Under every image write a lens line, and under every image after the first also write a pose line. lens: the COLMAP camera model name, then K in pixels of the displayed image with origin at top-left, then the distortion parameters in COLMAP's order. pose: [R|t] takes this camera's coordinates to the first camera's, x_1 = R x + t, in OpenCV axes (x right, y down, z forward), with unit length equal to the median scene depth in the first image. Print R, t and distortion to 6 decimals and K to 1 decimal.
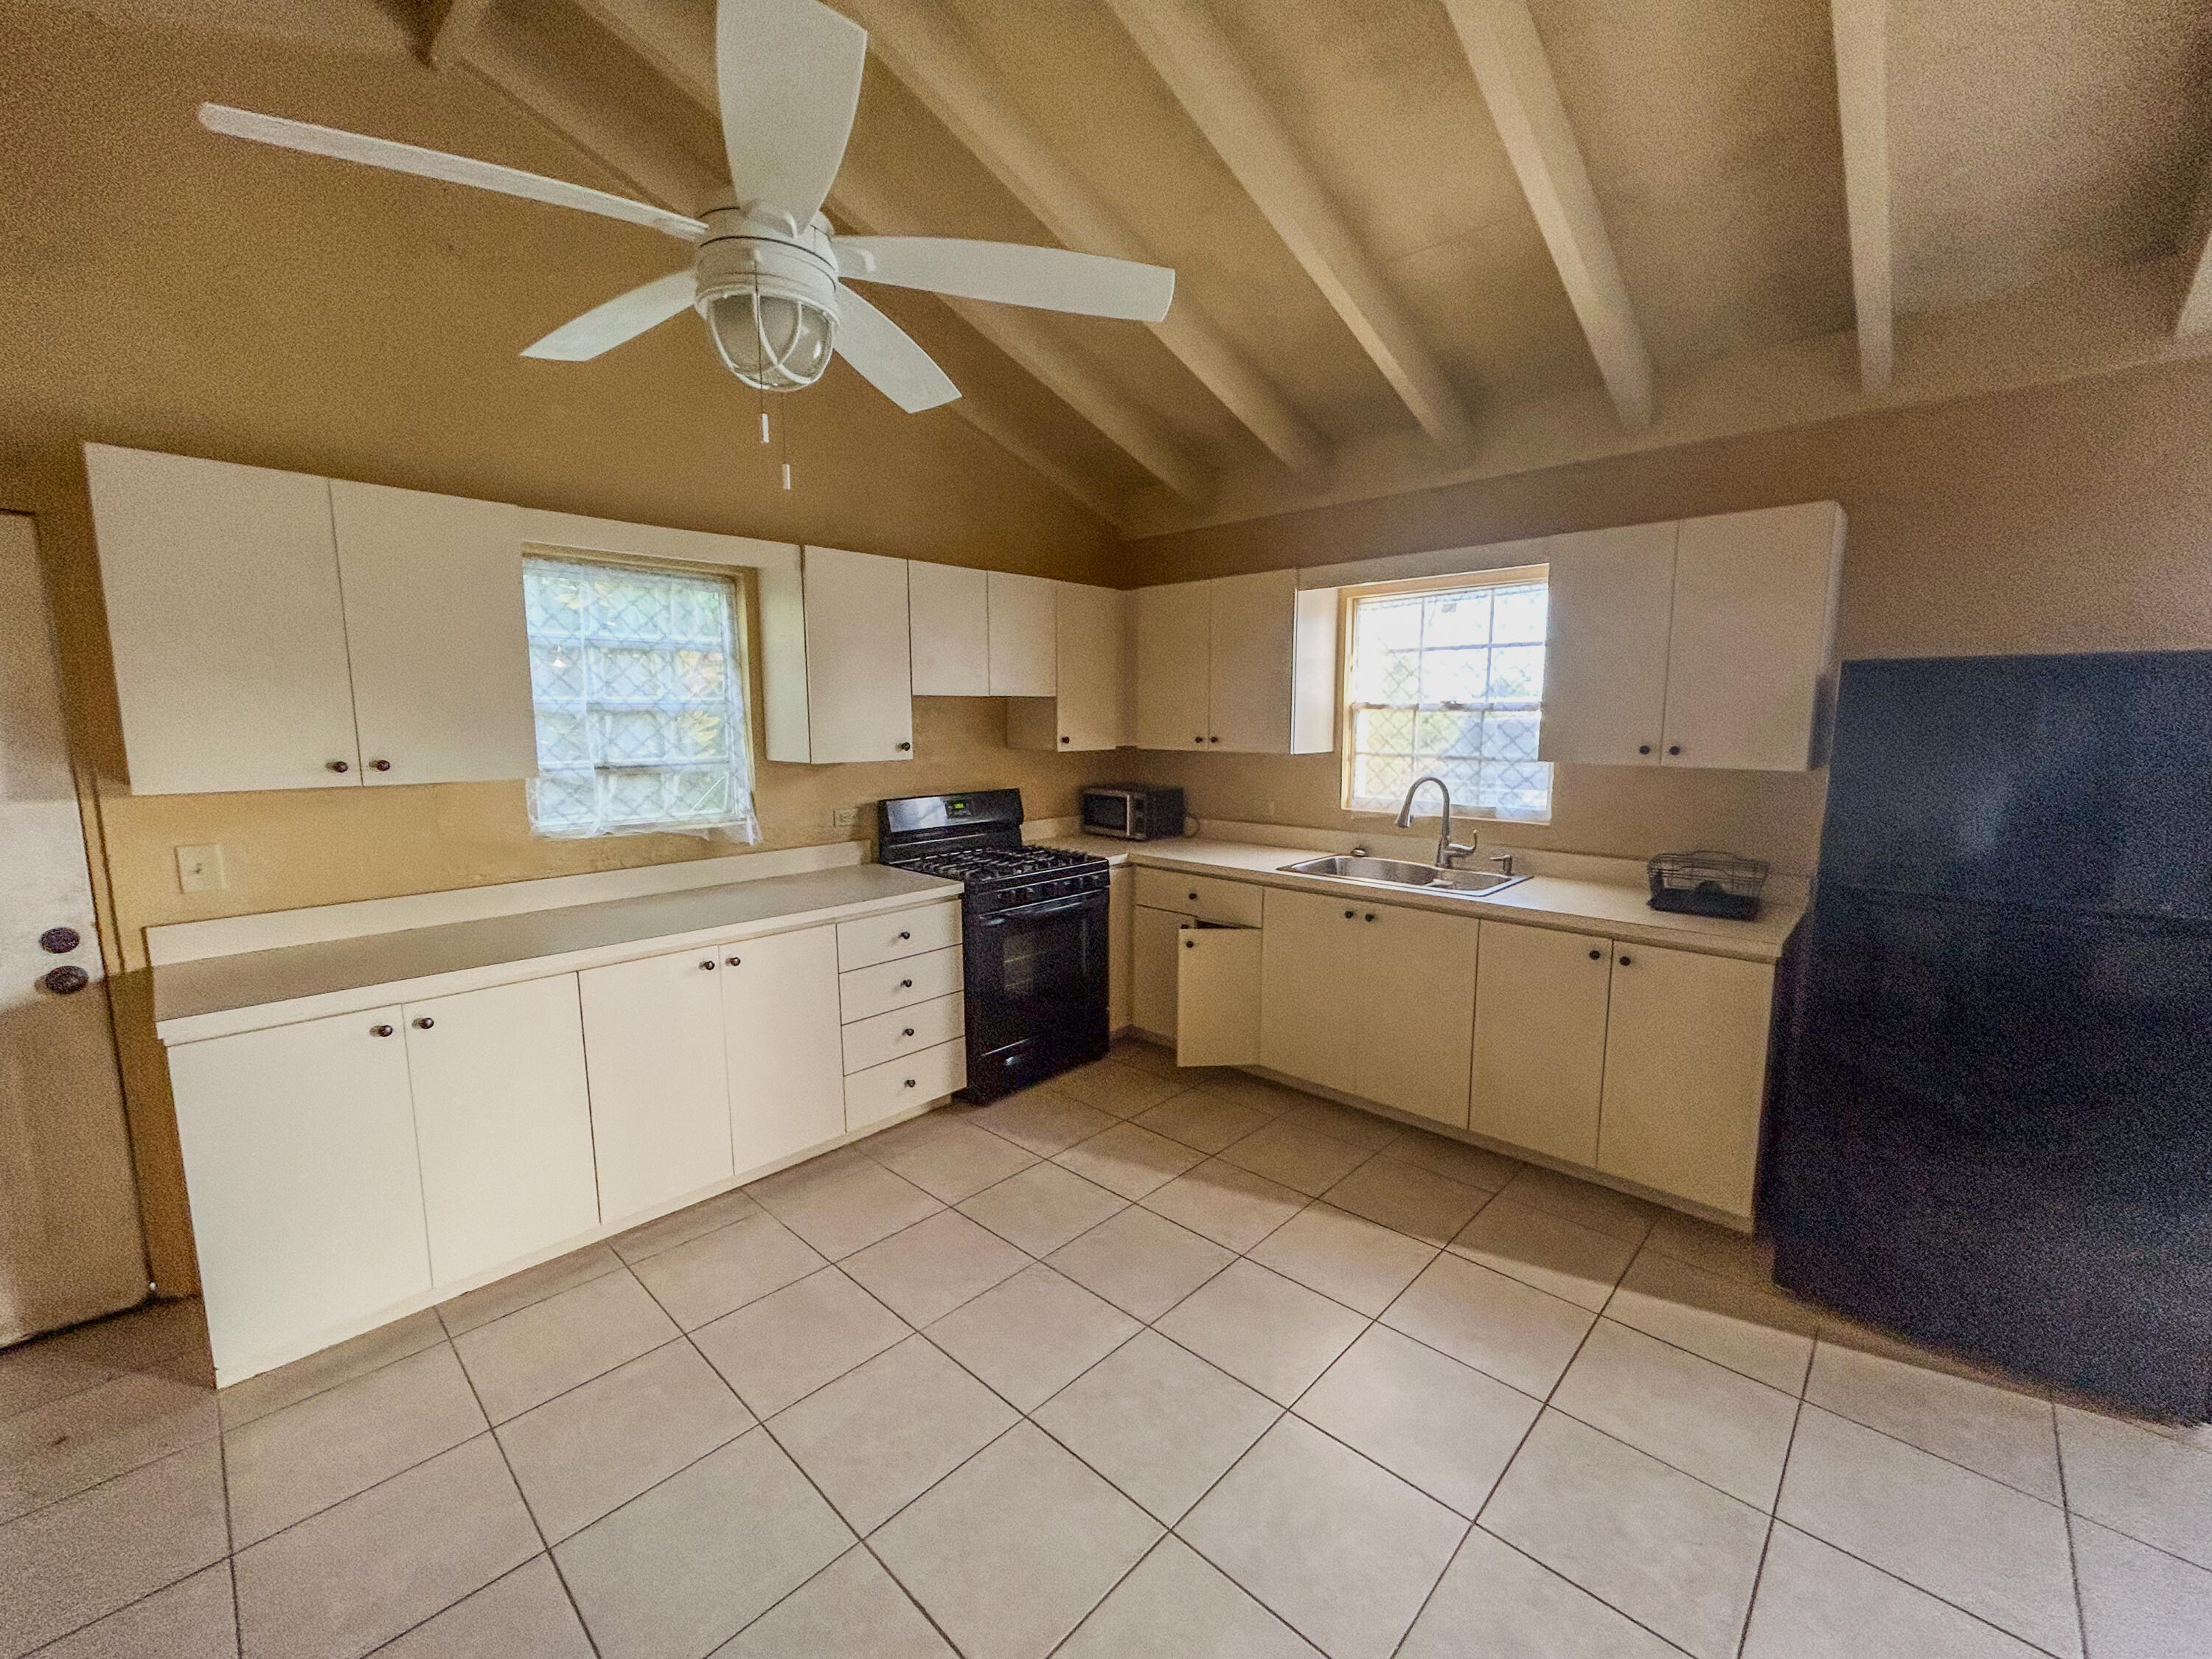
lens RADIAL K [[891.6, 0, 1106.0], [0, 891.6, 829.5], [0, 0, 1]] dist [0.001273, 0.000036]
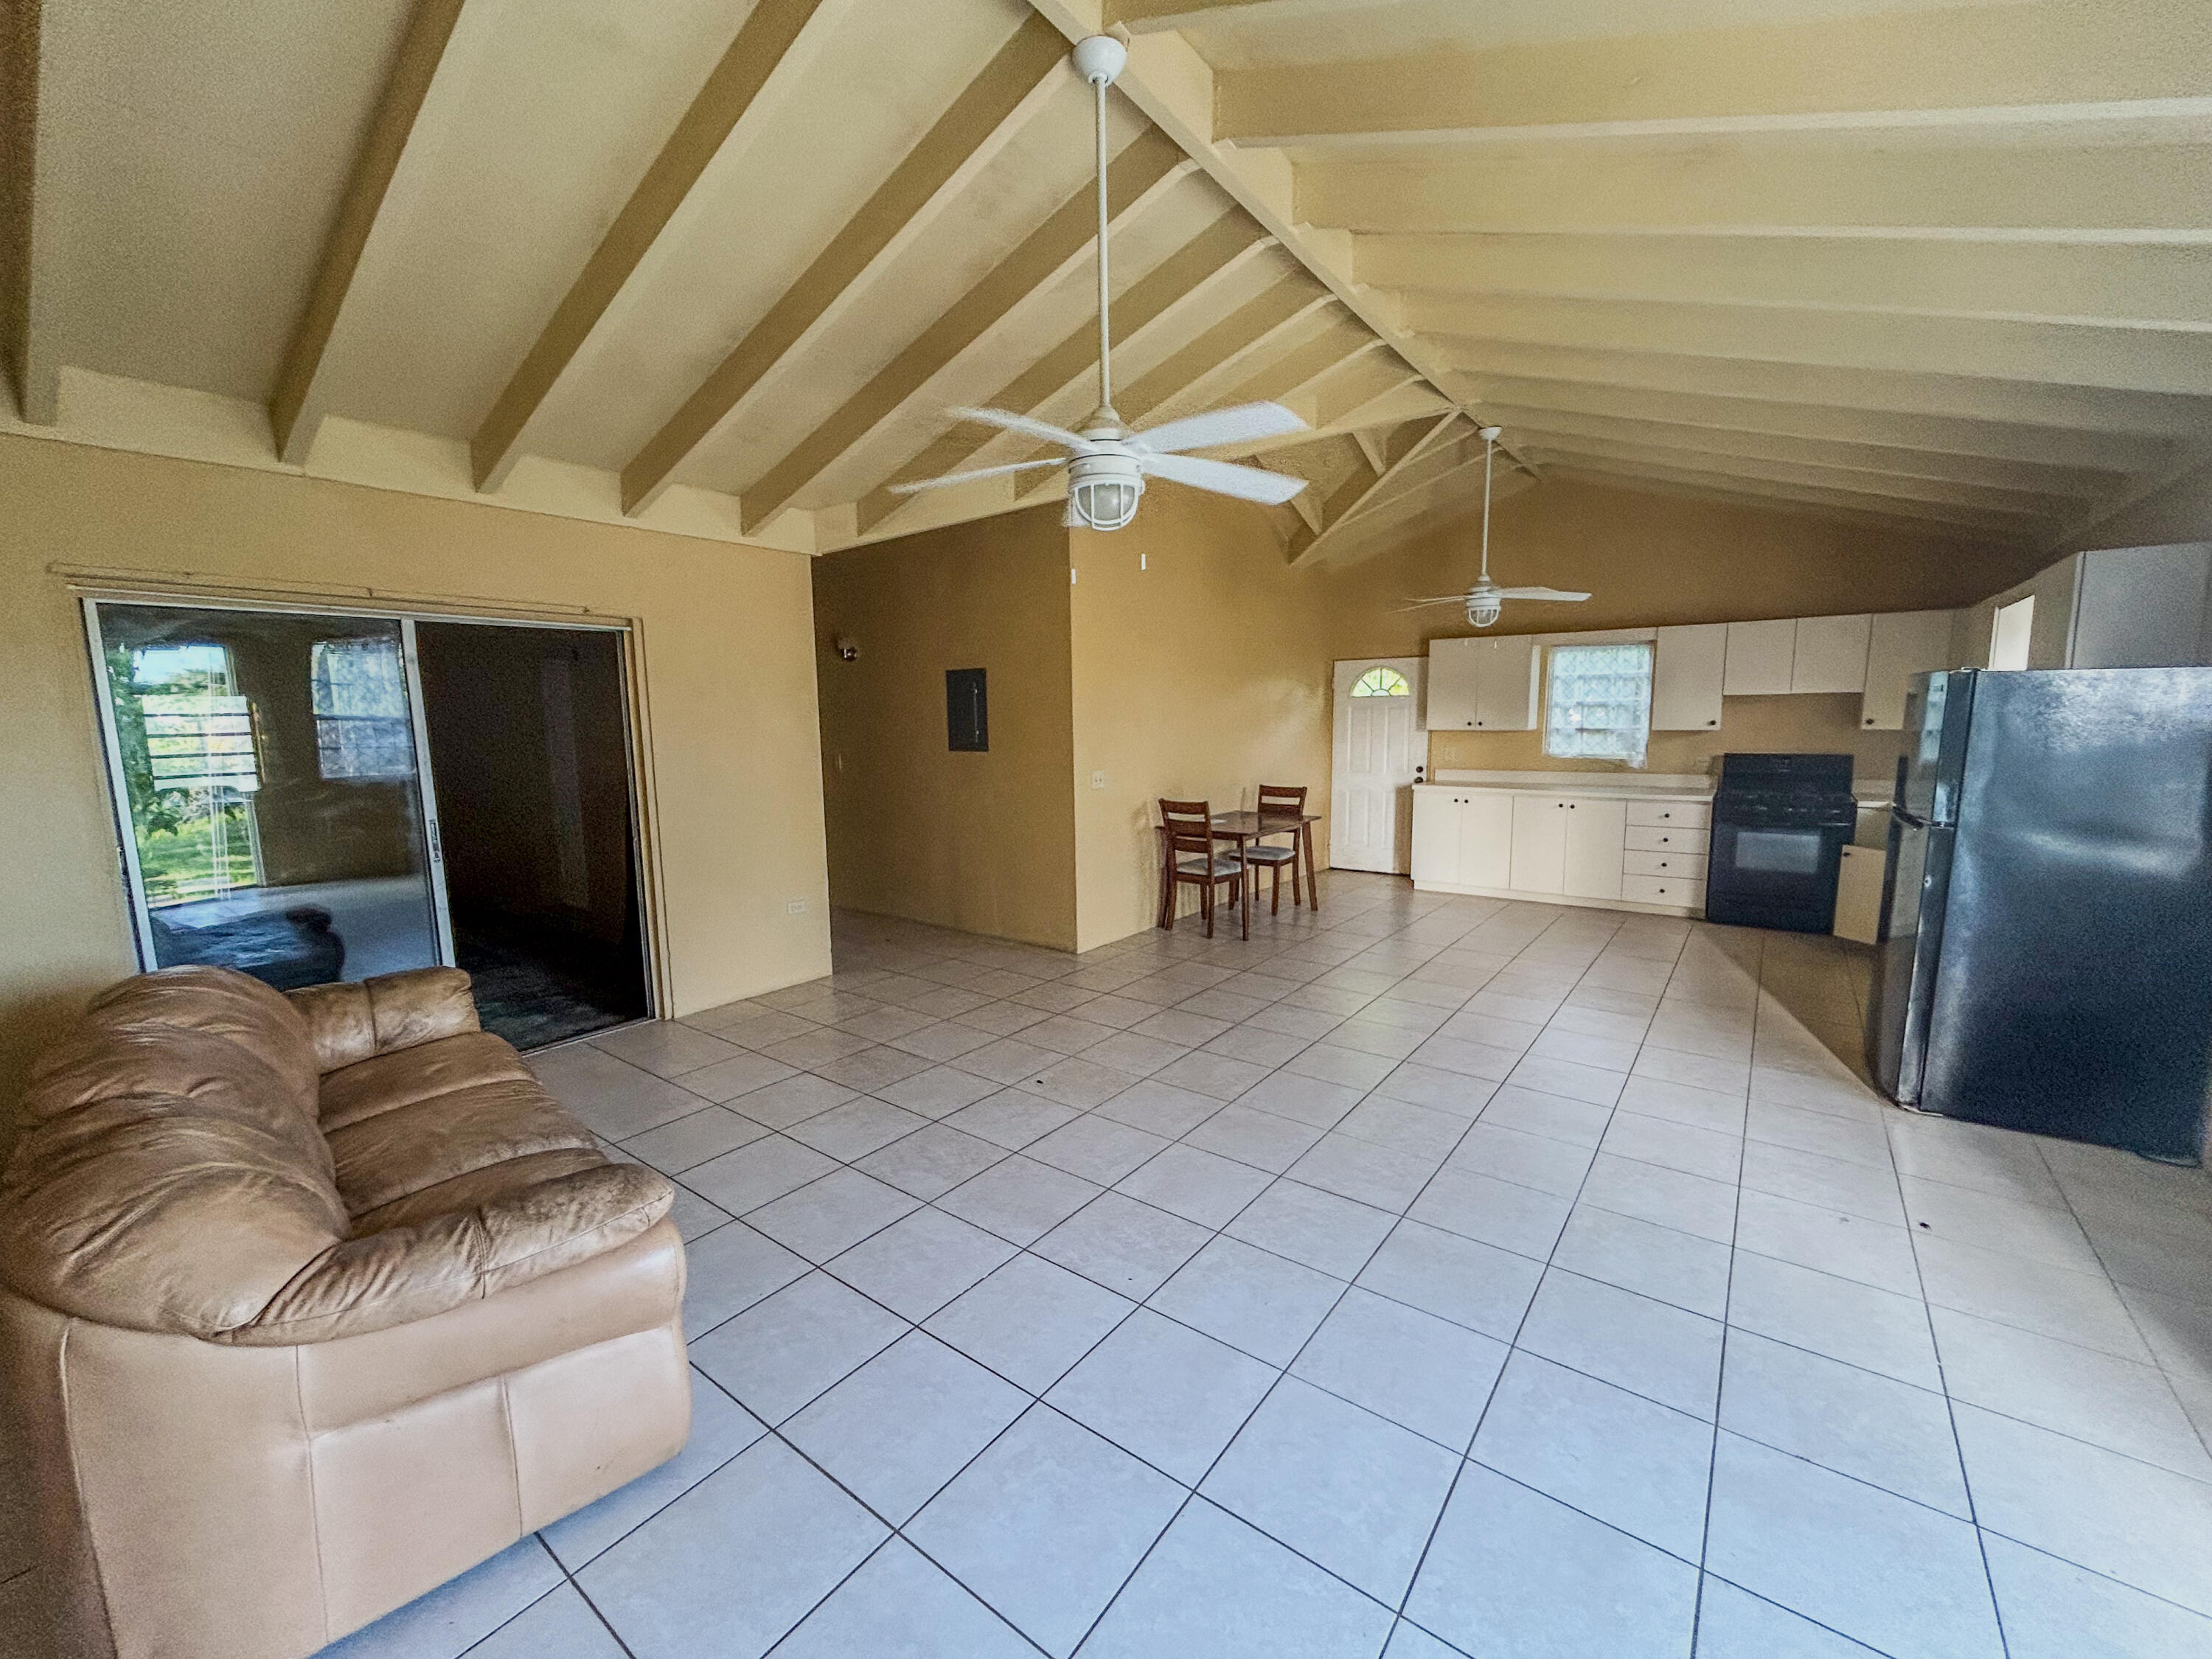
lens RADIAL K [[891.6, 0, 1106.0], [0, 891.6, 829.5], [0, 0, 1]] dist [0.001273, 0.000036]
pose [[0.120607, 0.134686, -0.983521, 1.549218], [-0.110779, 0.986391, 0.121494, 0.042349], [0.986500, 0.094300, 0.133886, -0.502680]]
